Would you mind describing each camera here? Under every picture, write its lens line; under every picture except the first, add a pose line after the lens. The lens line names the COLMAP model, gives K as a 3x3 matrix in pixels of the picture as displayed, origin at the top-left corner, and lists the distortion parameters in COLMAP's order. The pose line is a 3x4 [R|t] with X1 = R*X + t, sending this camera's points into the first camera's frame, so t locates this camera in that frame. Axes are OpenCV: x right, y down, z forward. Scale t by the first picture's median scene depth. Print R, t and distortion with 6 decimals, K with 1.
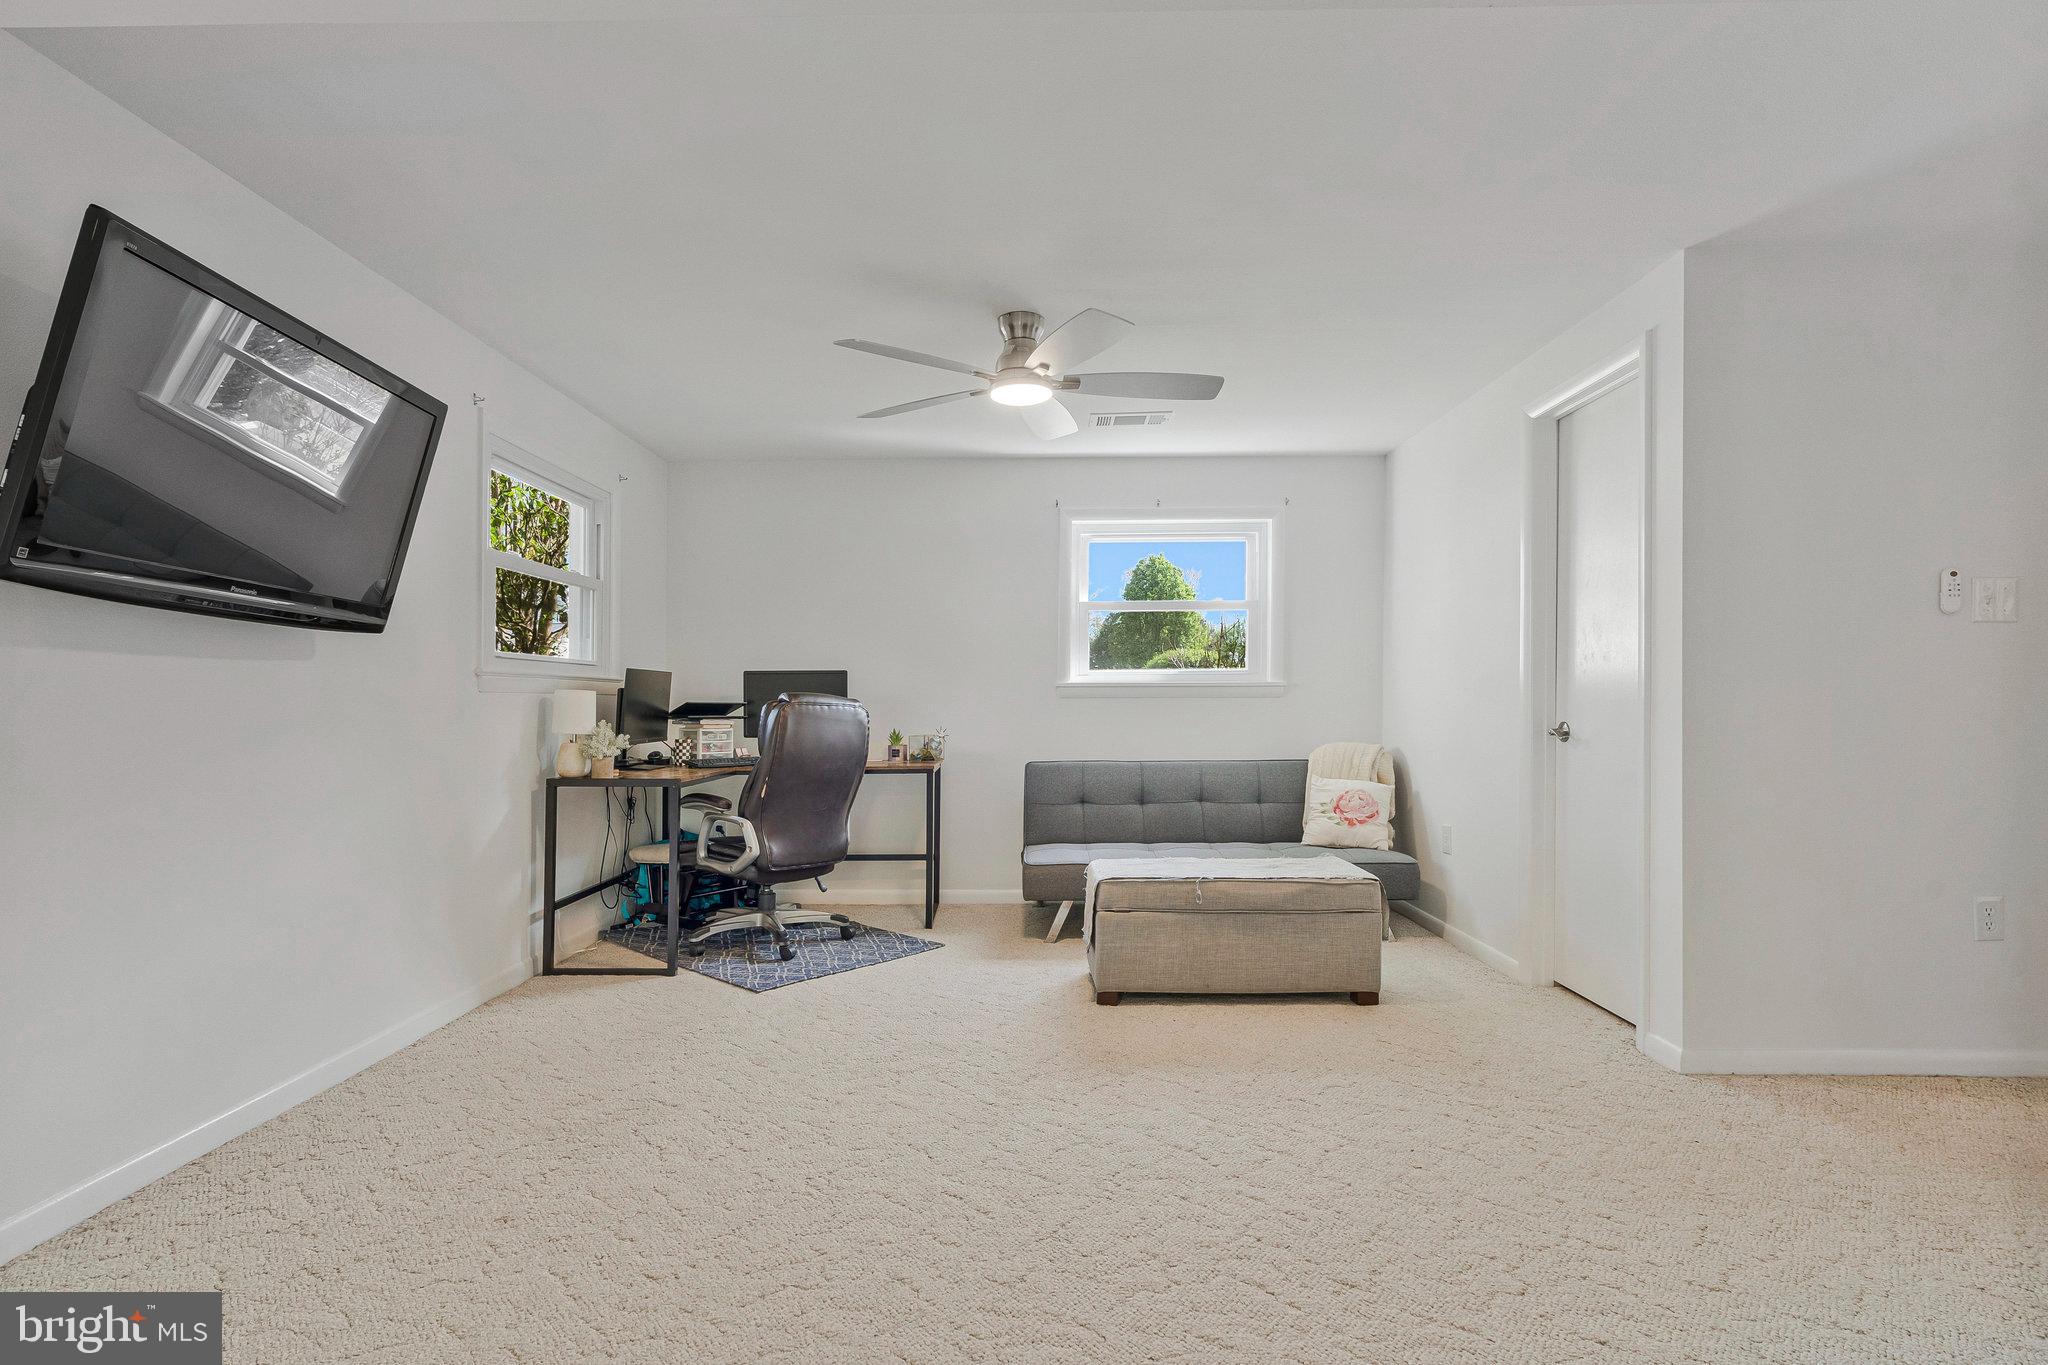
lens RADIAL K [[939.0, 0, 1078.2], [0, 939.0, 698.9], [0, 0, 1]] dist [-0.004327, 0.001013]
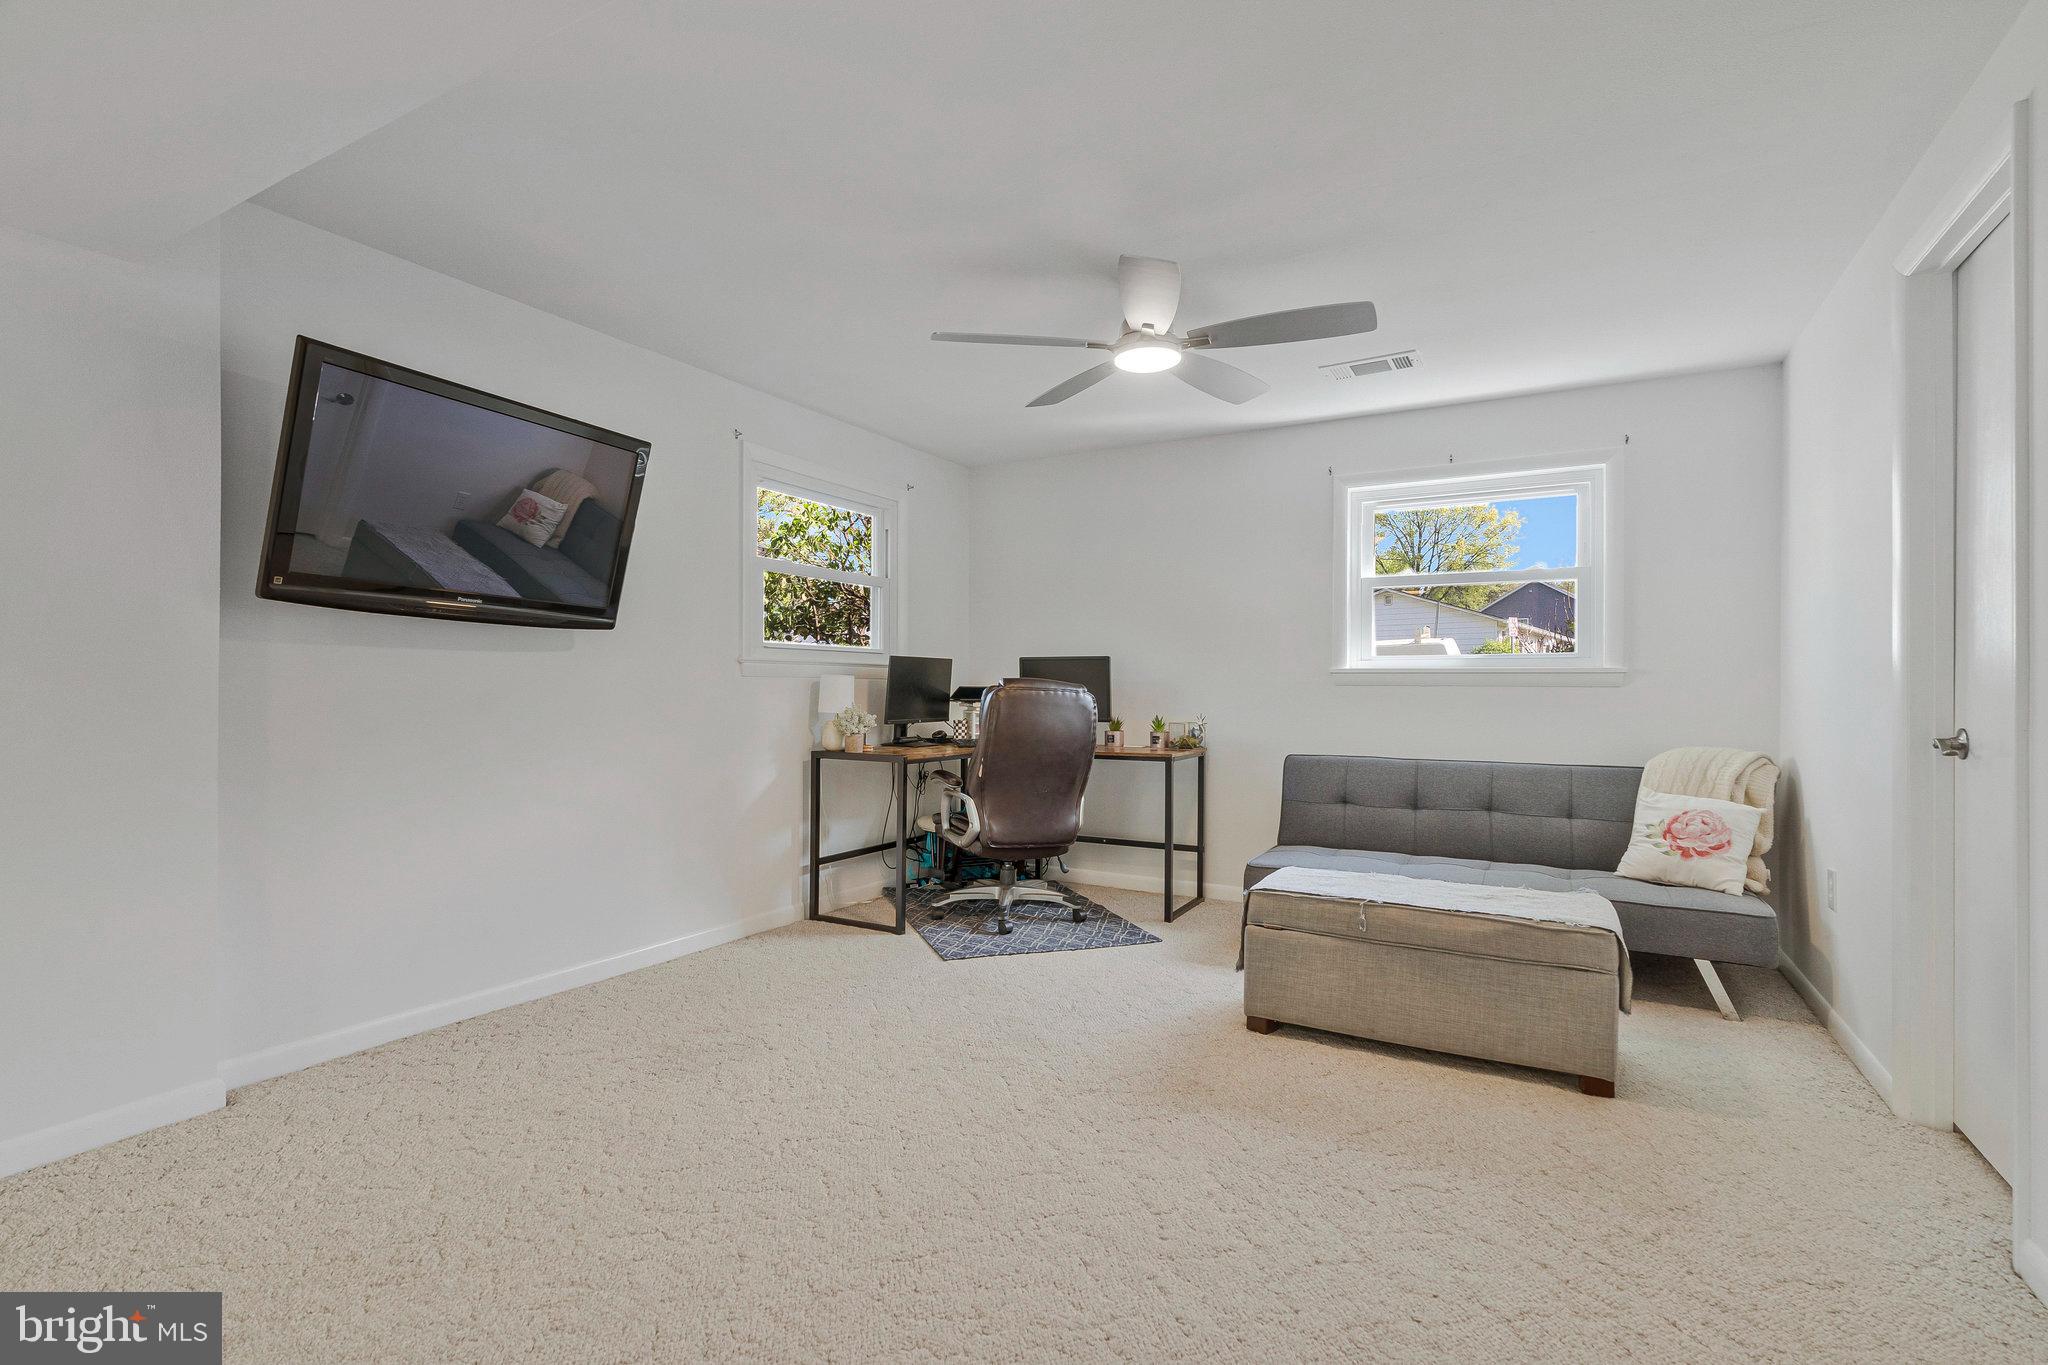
lens RADIAL K [[939.0, 0, 1023.5], [0, 939.0, 678.8], [0, 0, 1]] dist [-0.004327, 0.001013]
pose [[0.880479, 0.004812, -0.474062, 0.209372], [-0.007692, 0.999962, -0.004135, -0.001915], [0.474024, 0.007287, 0.880482, 0.091966]]
